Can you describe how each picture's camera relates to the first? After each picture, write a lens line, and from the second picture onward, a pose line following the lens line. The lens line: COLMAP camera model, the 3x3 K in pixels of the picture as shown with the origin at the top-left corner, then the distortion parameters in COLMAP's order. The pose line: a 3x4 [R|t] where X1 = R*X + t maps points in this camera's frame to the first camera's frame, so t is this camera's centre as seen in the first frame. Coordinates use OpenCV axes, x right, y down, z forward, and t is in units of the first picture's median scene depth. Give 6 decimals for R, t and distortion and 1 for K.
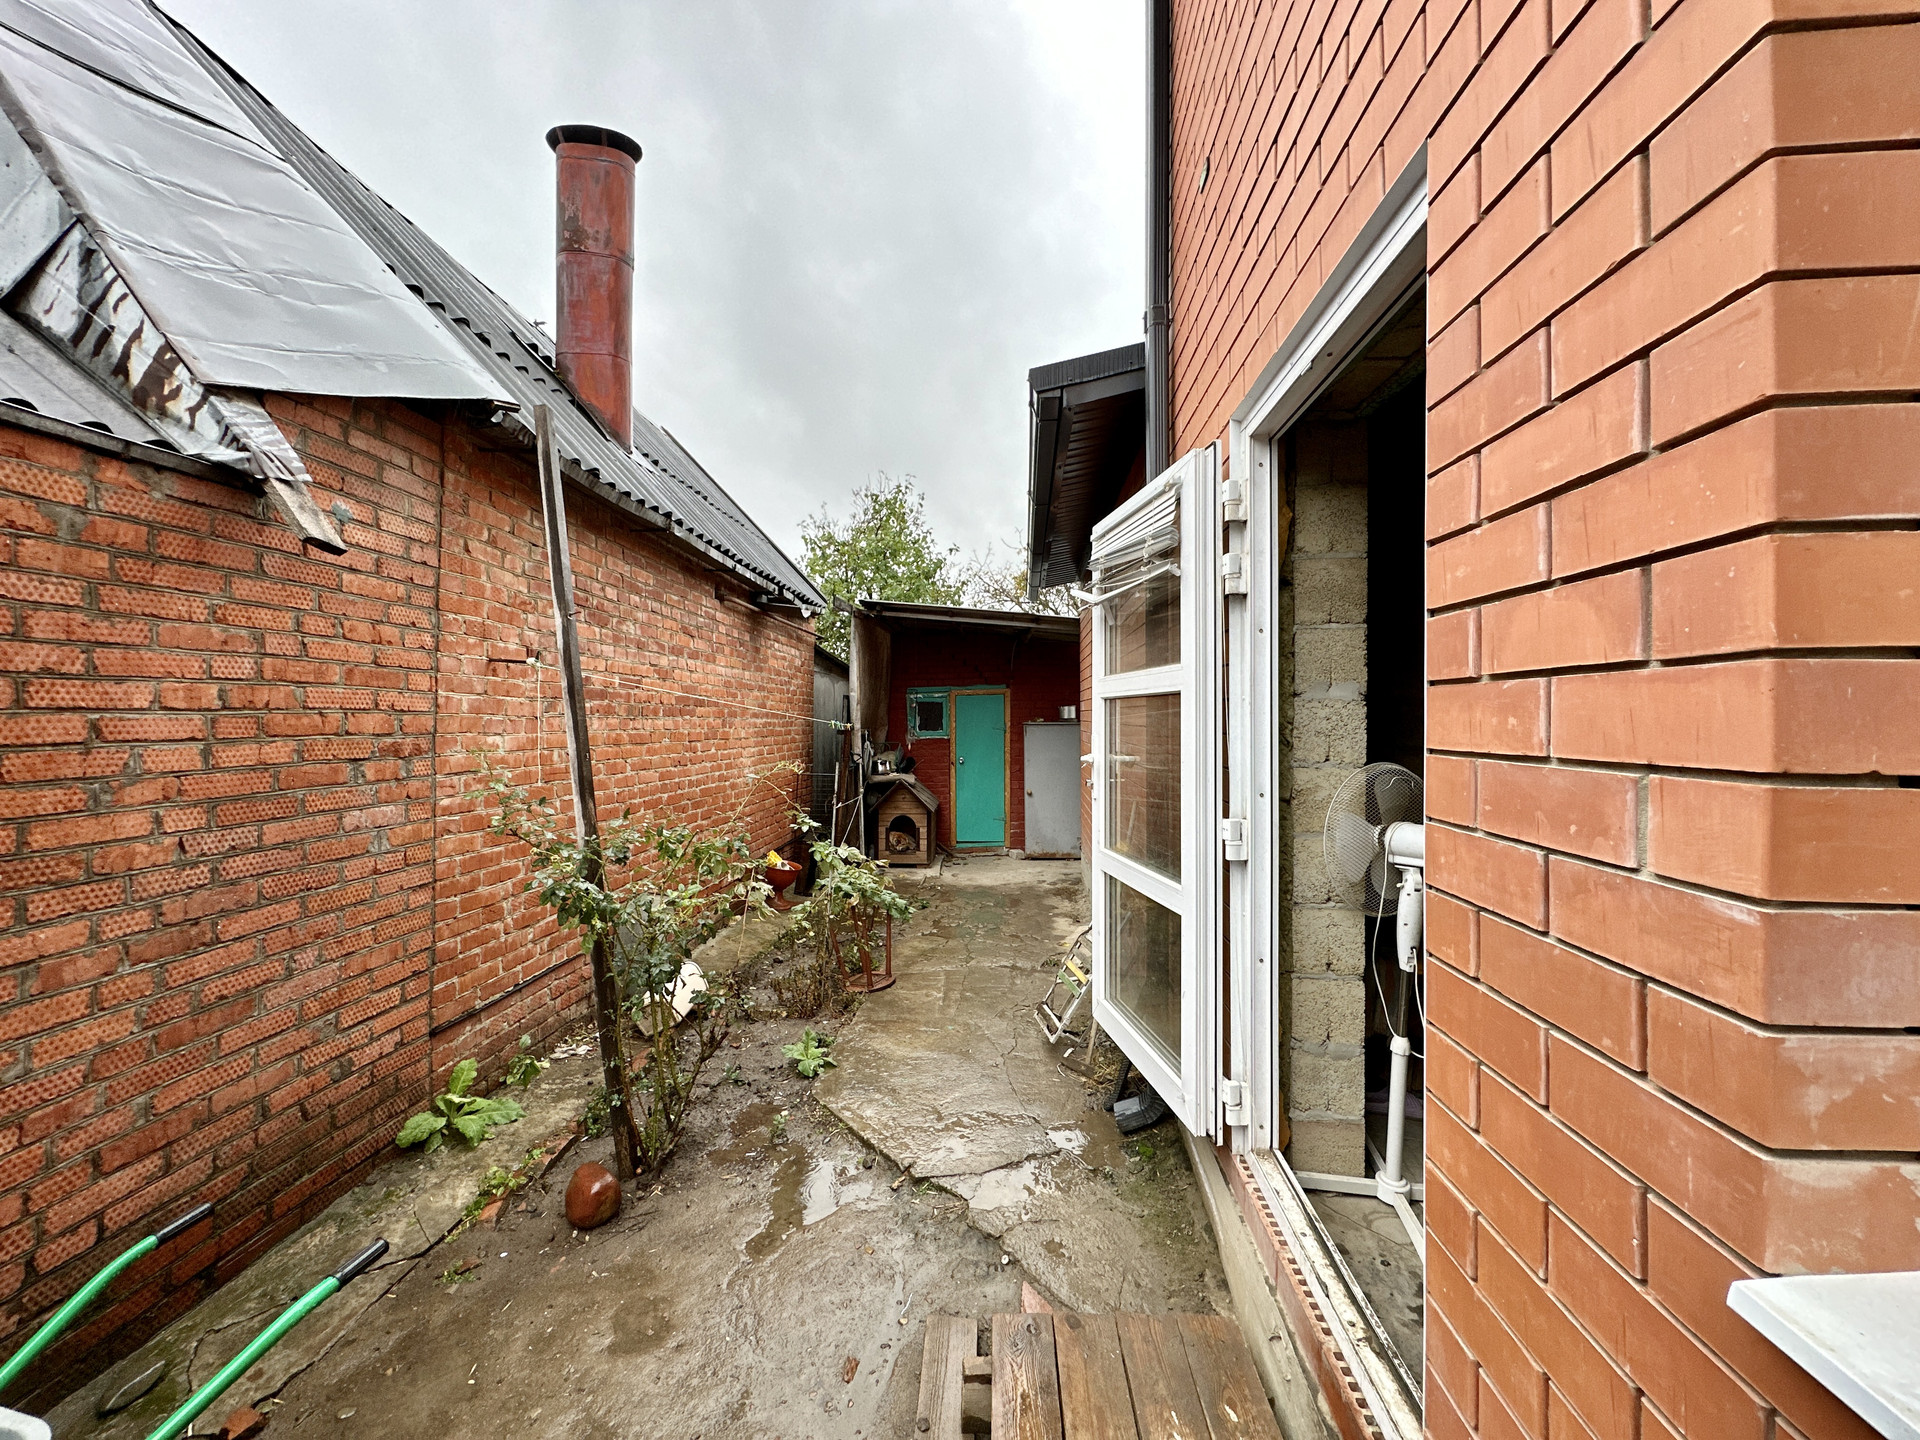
lens RADIAL K [[763.2, 0, 974.7], [0, 763.2, 719.2], [0, 0, 1]] dist [-0.002007, -0.000252]
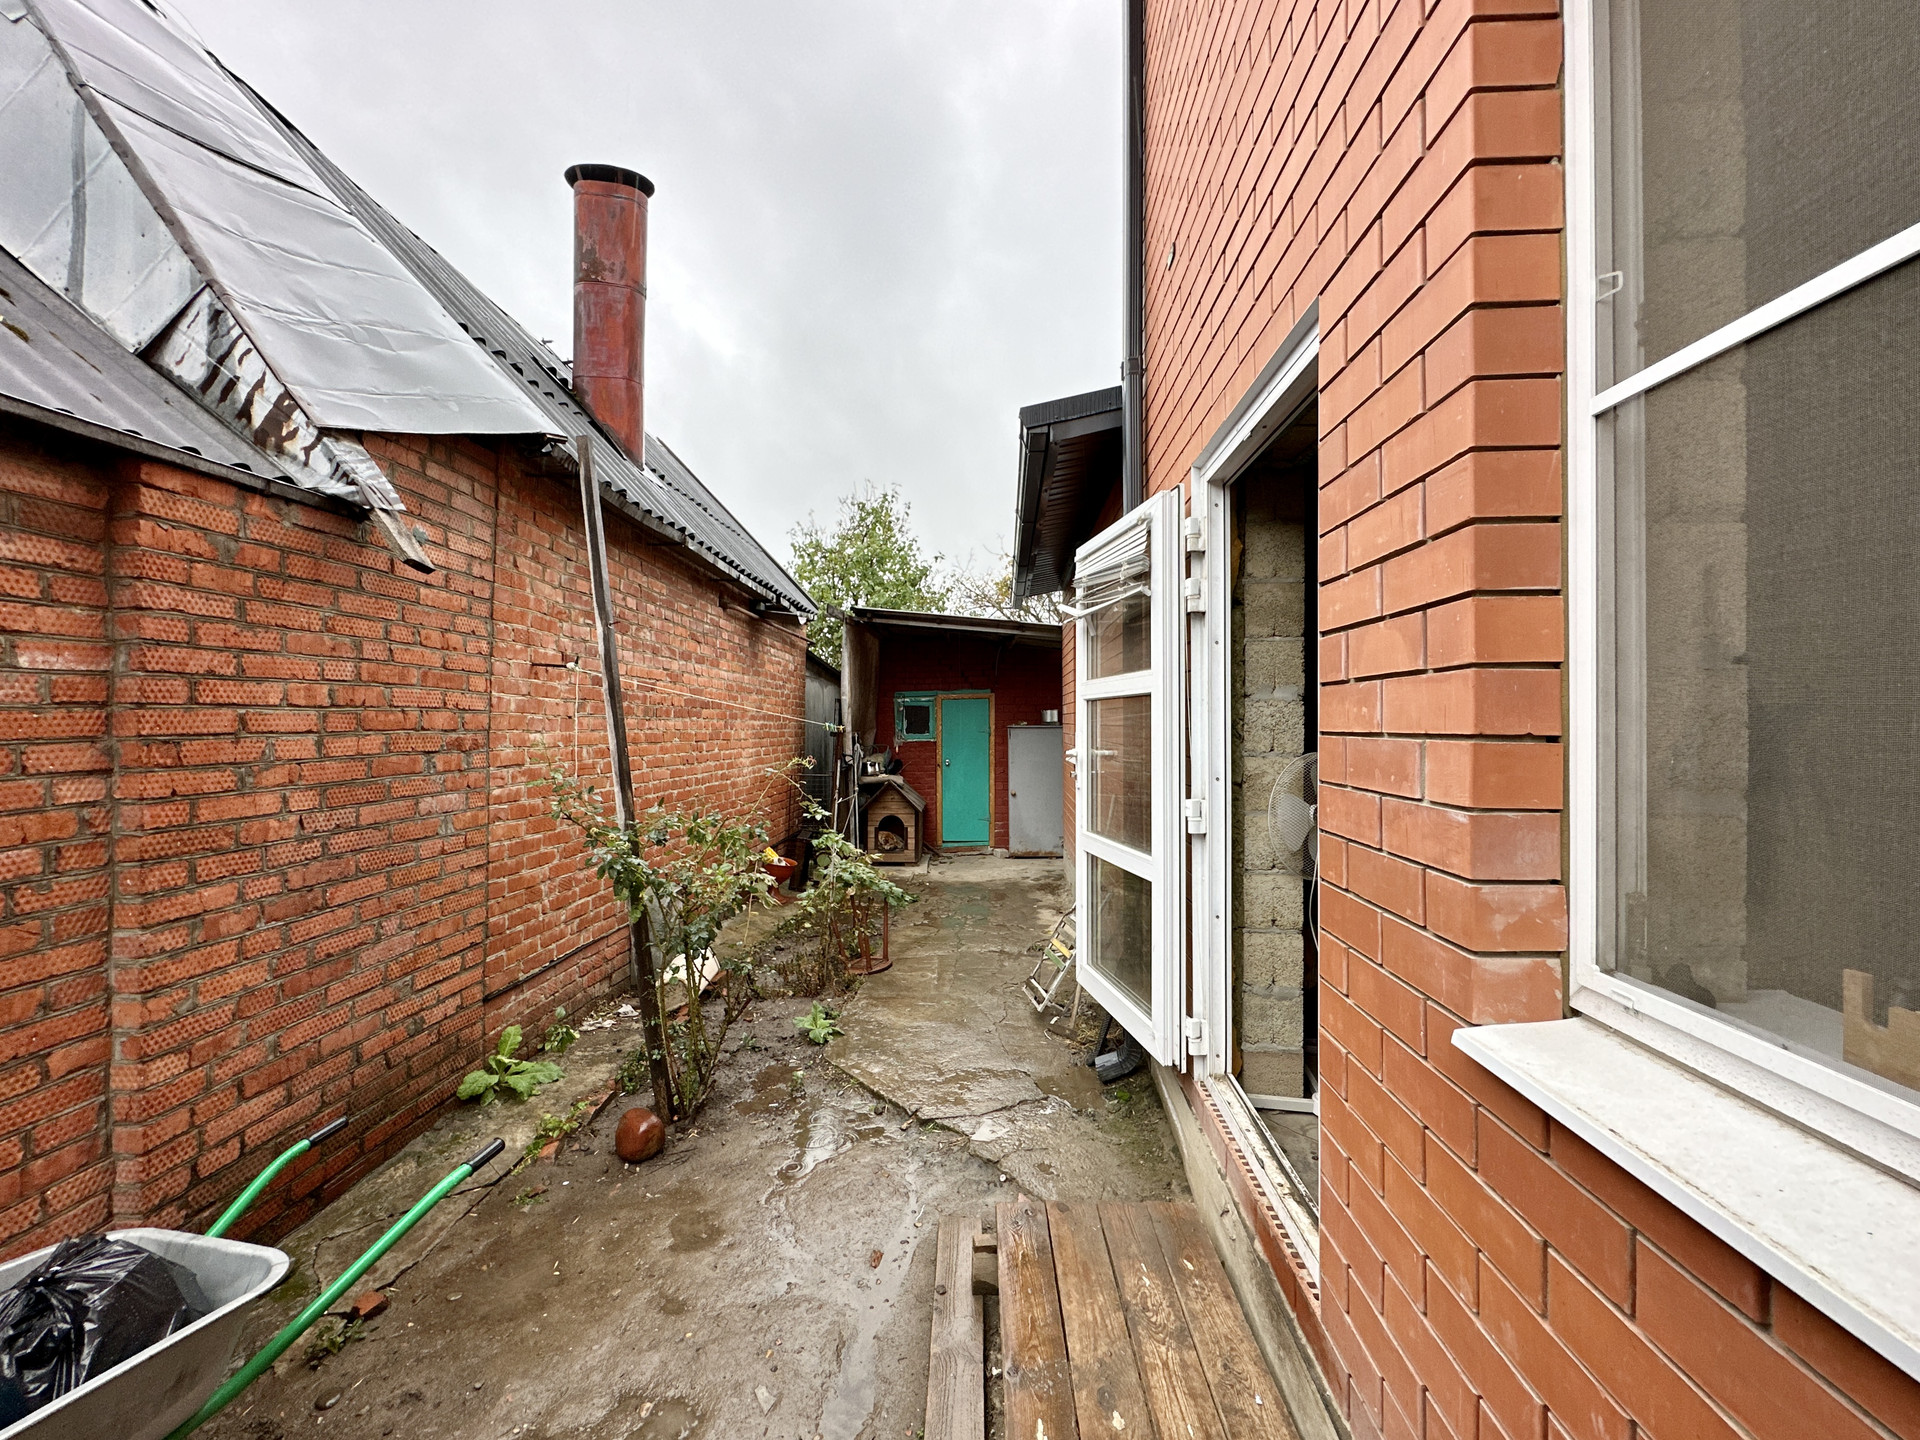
lens RADIAL K [[763.2, 0, 979.4], [0, 763.2, 717.3], [0, 0, 1]] dist [-0.002007, -0.000252]
pose [[0.999516, 0.001100, 0.031094, -0.035336], [-0.000825, 0.999961, -0.008848, 0.012616], [-0.031102, 0.008819, 0.999477, -0.185257]]
